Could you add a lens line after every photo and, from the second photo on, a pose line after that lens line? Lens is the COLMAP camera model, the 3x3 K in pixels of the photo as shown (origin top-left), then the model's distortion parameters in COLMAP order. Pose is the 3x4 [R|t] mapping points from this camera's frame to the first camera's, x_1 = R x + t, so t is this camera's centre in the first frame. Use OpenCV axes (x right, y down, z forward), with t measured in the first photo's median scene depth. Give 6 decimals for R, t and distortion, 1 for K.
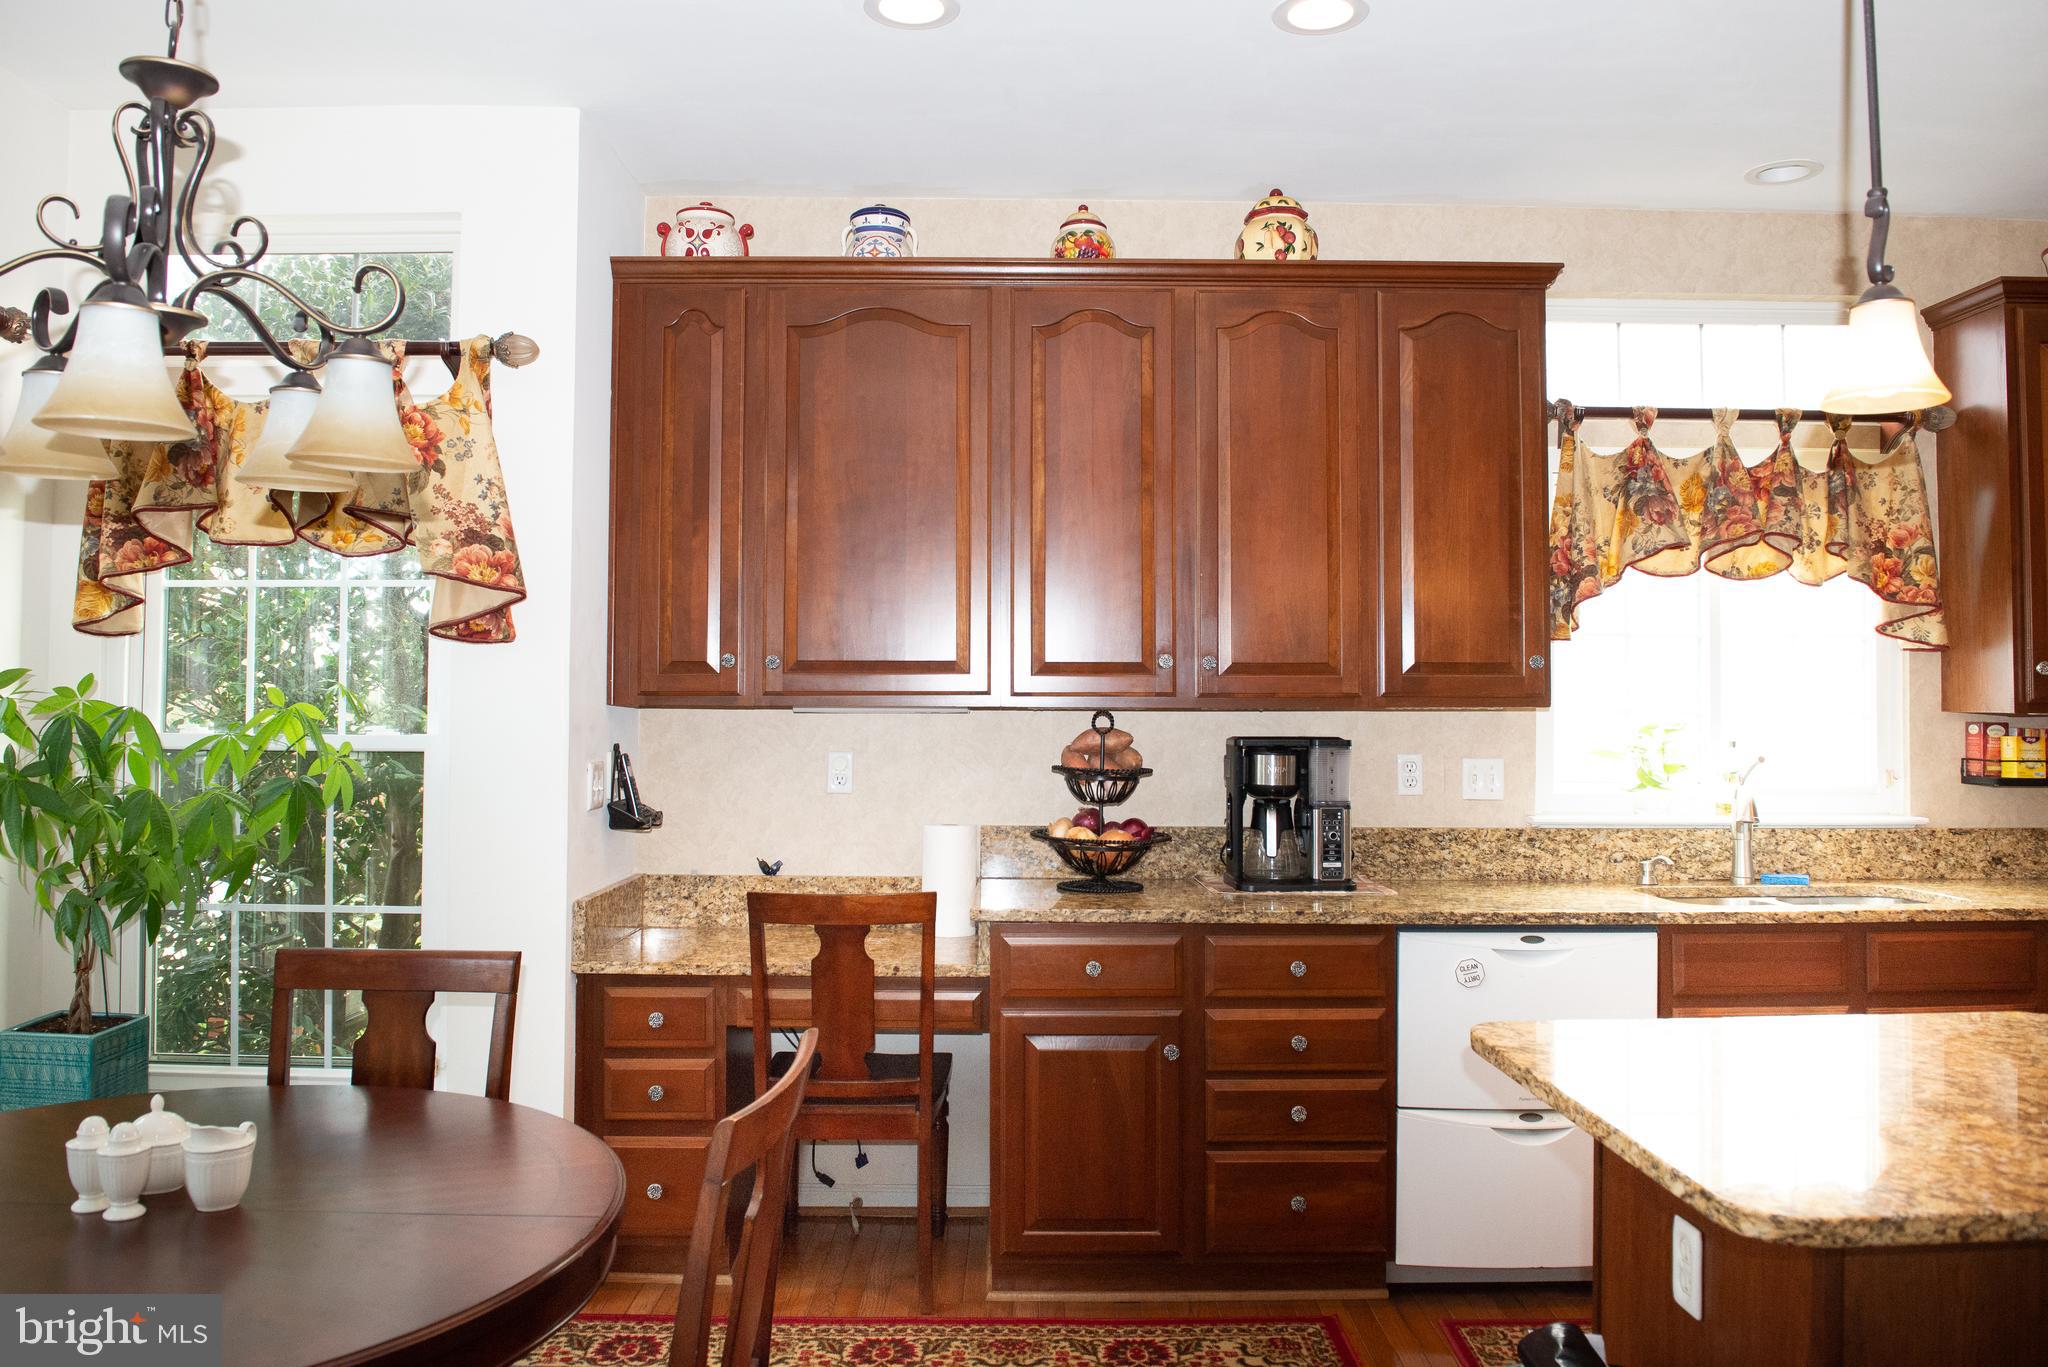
lens RADIAL K [[1413.5, 0, 1043.1], [0, 1413.5, 665.8], [0, 0, 1]] dist [-0.041801, -0.005856]
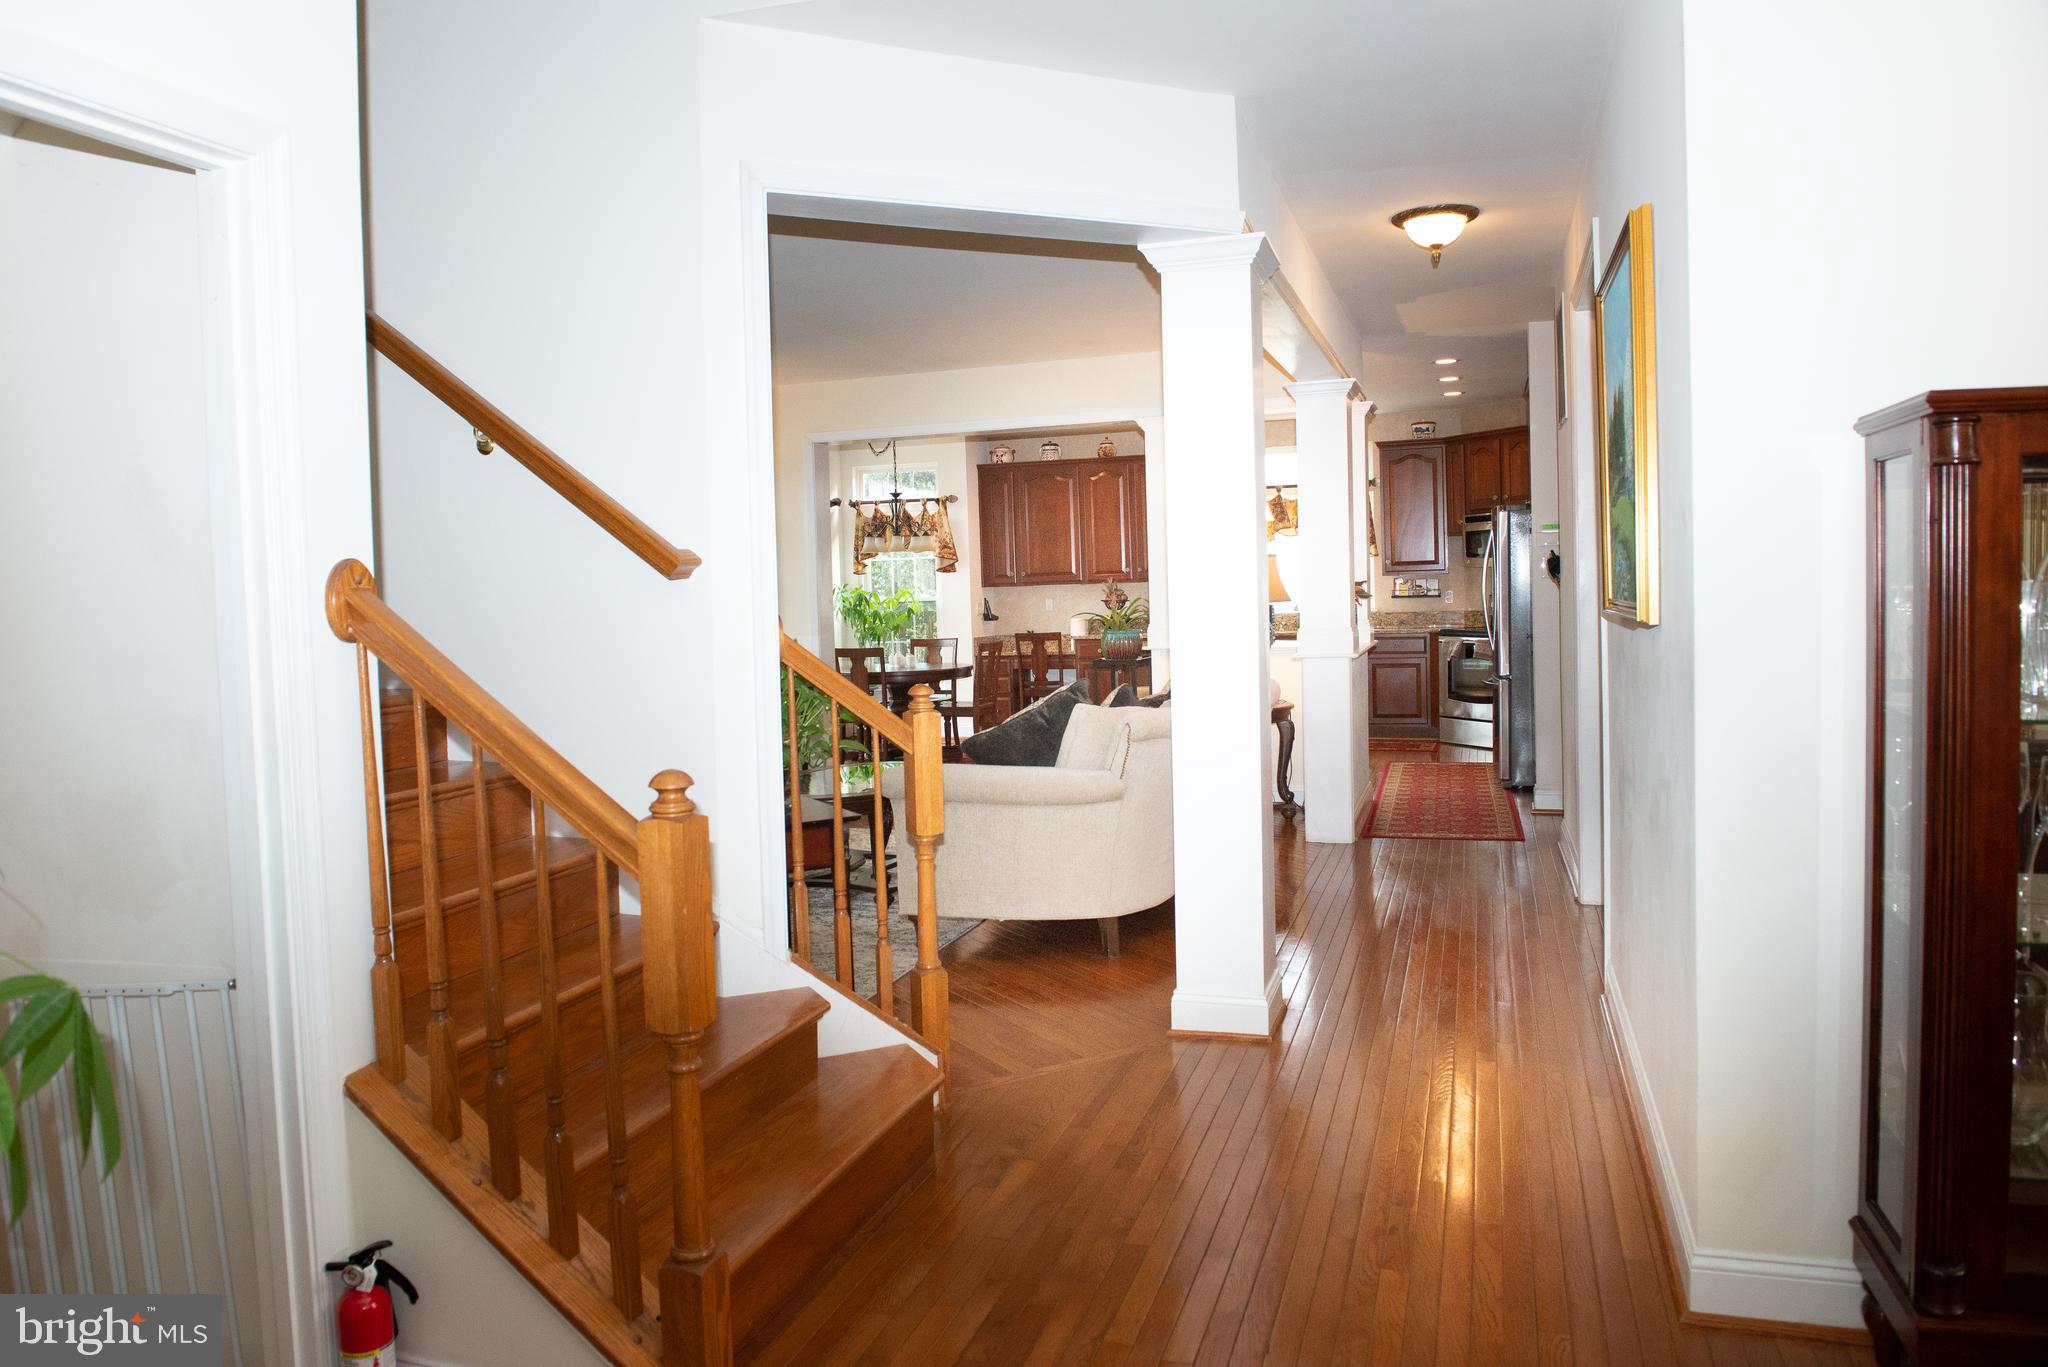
lens RADIAL K [[1413.5, 0, 1028.0], [0, 1413.5, 681.9], [0, 0, 1]] dist [-0.041801, -0.005856]
pose [[0.944418, -0.010727, -0.328571, 0.992958], [0.043414, 0.994784, 0.092309, -0.058787], [0.325867, -0.101443, 0.939958, -2.402778]]
